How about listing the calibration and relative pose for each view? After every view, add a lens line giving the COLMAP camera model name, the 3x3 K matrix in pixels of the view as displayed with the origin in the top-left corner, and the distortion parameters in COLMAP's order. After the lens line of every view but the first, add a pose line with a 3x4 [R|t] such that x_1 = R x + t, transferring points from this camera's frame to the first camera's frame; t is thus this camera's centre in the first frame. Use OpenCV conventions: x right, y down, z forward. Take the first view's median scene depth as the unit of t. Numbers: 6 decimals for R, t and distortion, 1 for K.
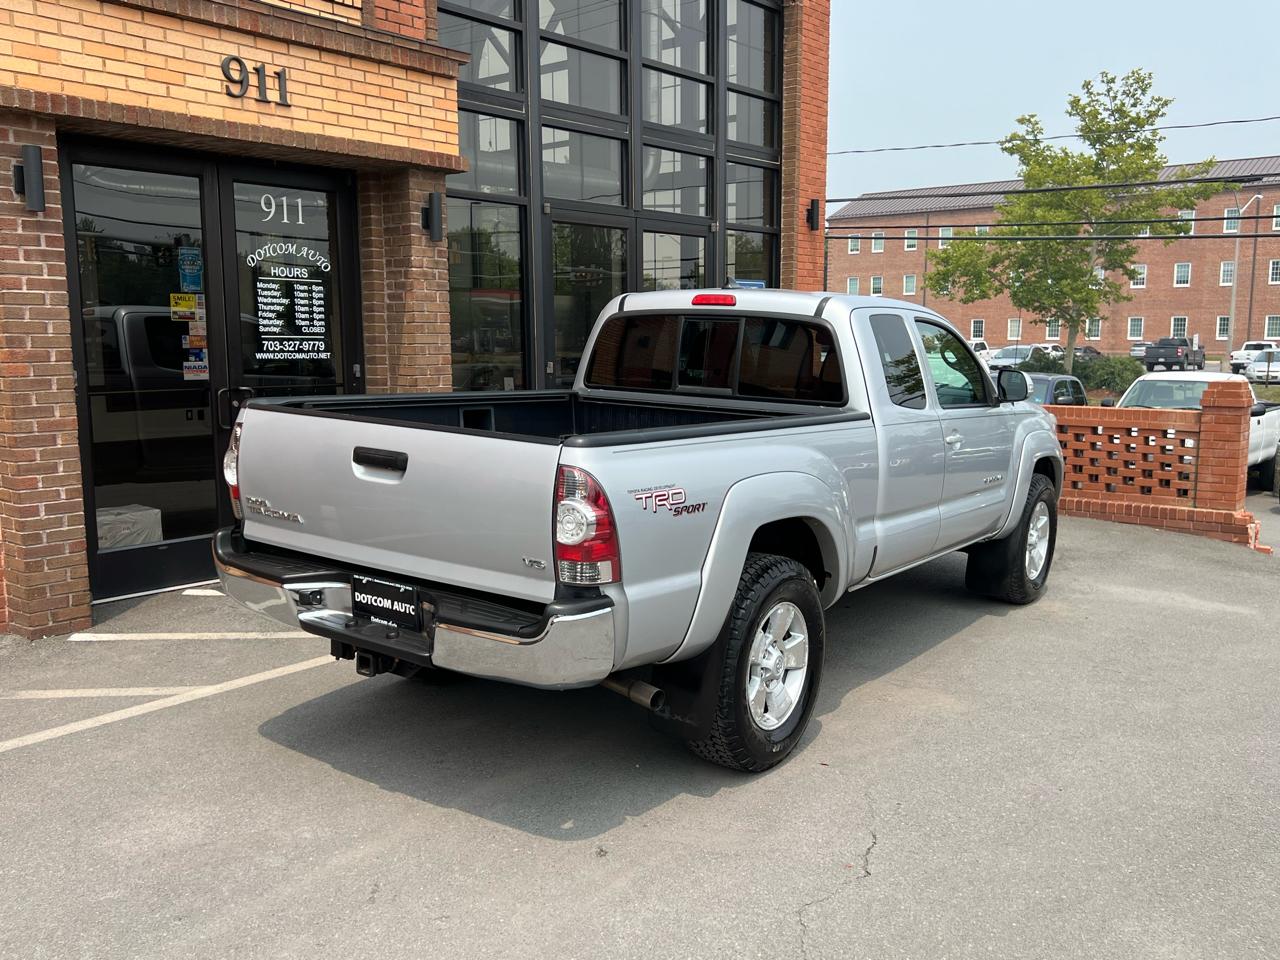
lens RADIAL K [[1135.1, 0, 643.5], [0, 1135.1, 492.9], [0, 0, 1]] dist [0.048341, -0.055802]
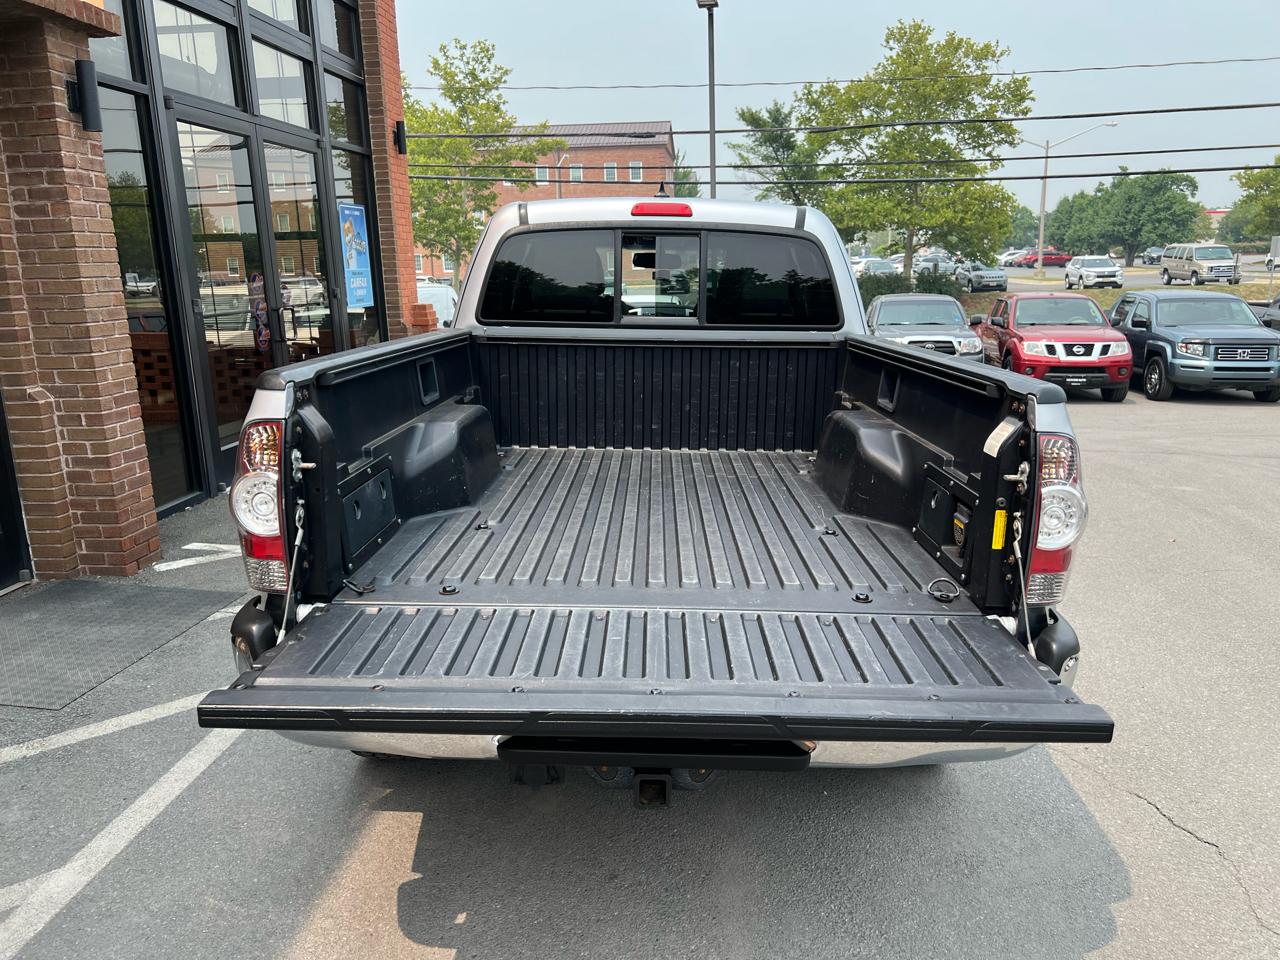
lens RADIAL K [[970.7, 0, 663.8], [0, 970.7, 485.7], [0, 0, 1]] dist [0.044510, -0.047802]
pose [[0.819404, -0.142393, 0.555249, -0.315733], [0.098000, 0.989193, 0.109055, -0.020300], [-0.564777, -0.034946, 0.824503, 0.253572]]
